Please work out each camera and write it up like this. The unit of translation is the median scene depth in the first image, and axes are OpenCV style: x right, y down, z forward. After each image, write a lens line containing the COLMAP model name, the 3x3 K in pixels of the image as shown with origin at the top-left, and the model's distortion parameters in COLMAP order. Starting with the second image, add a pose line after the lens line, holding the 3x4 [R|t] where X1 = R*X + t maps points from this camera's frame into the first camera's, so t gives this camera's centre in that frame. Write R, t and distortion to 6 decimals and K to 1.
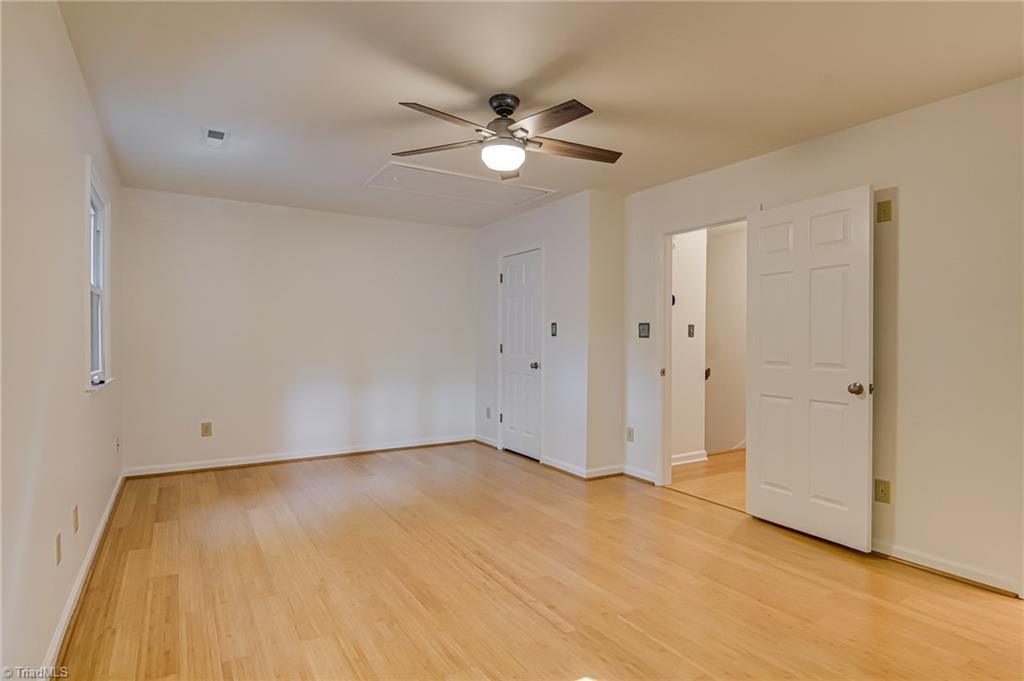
lens RADIAL K [[552.9, 0, 514.6], [0, 552.9, 345.9], [0, 0, 1]] dist [0.000887, -0.013277]
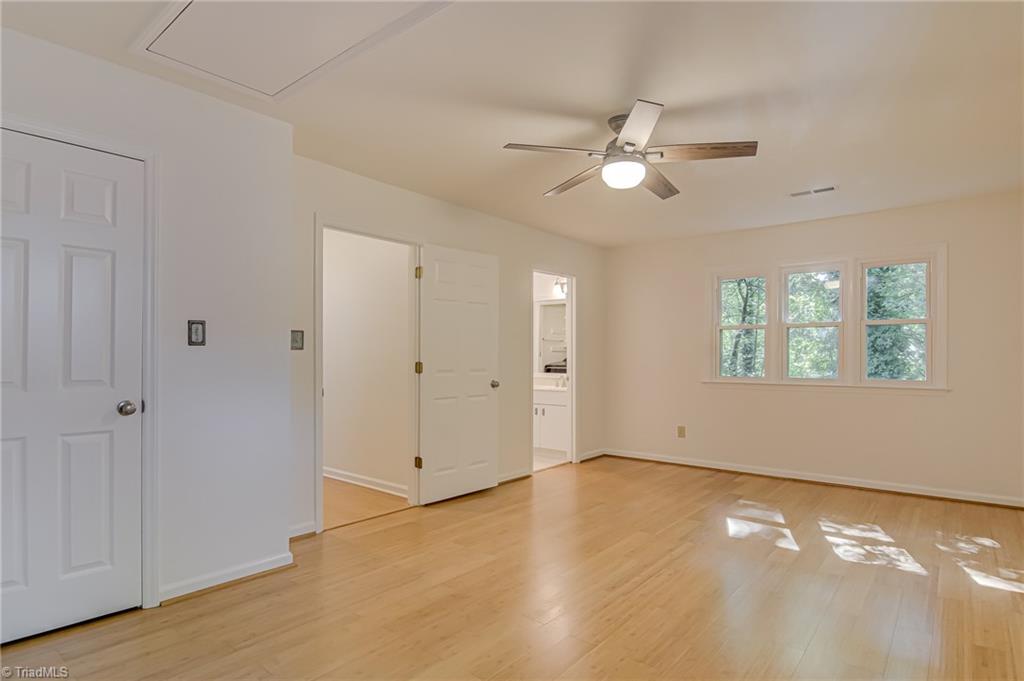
lens RADIAL K [[552.9, 0, 514.6], [0, 552.9, 345.9], [0, 0, 1]] dist [0.000887, -0.013277]
pose [[-0.337955, 0.006324, 0.941141, -0.903603], [0.004544, 0.999977, -0.005087, -0.022859], [-0.941151, 0.002557, -0.337976, 1.510613]]
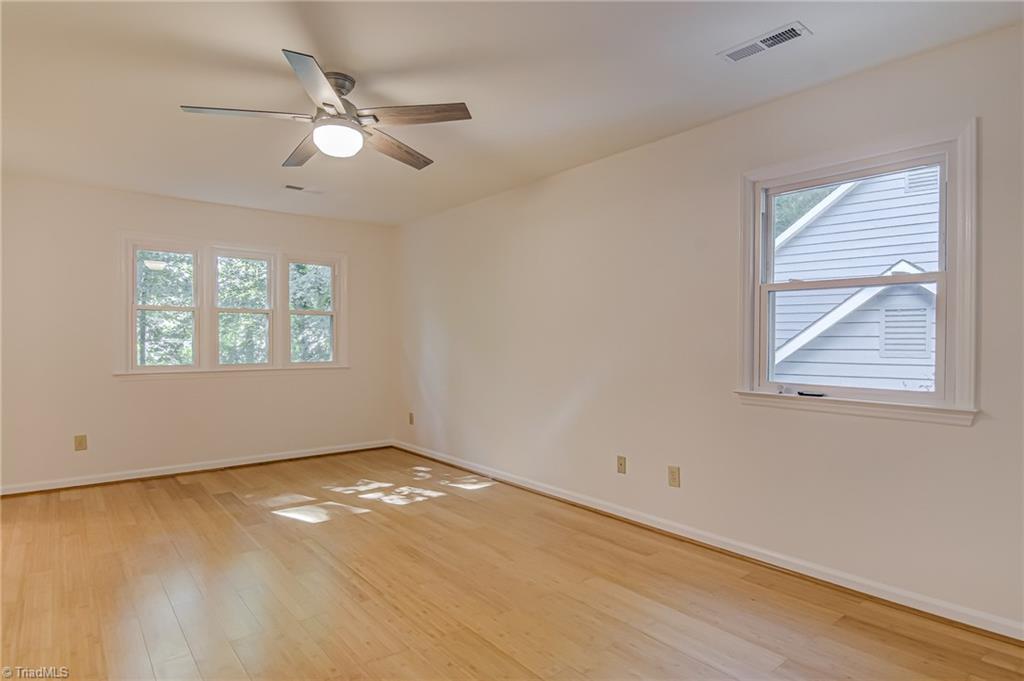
lens RADIAL K [[552.9, 0, 514.6], [0, 552.9, 345.9], [0, 0, 1]] dist [0.000887, -0.013277]
pose [[-0.990268, -0.007979, -0.138948, -0.180262], [-0.010326, 0.999816, 0.016177, -0.021087], [0.138793, 0.017455, -0.990168, 1.915255]]
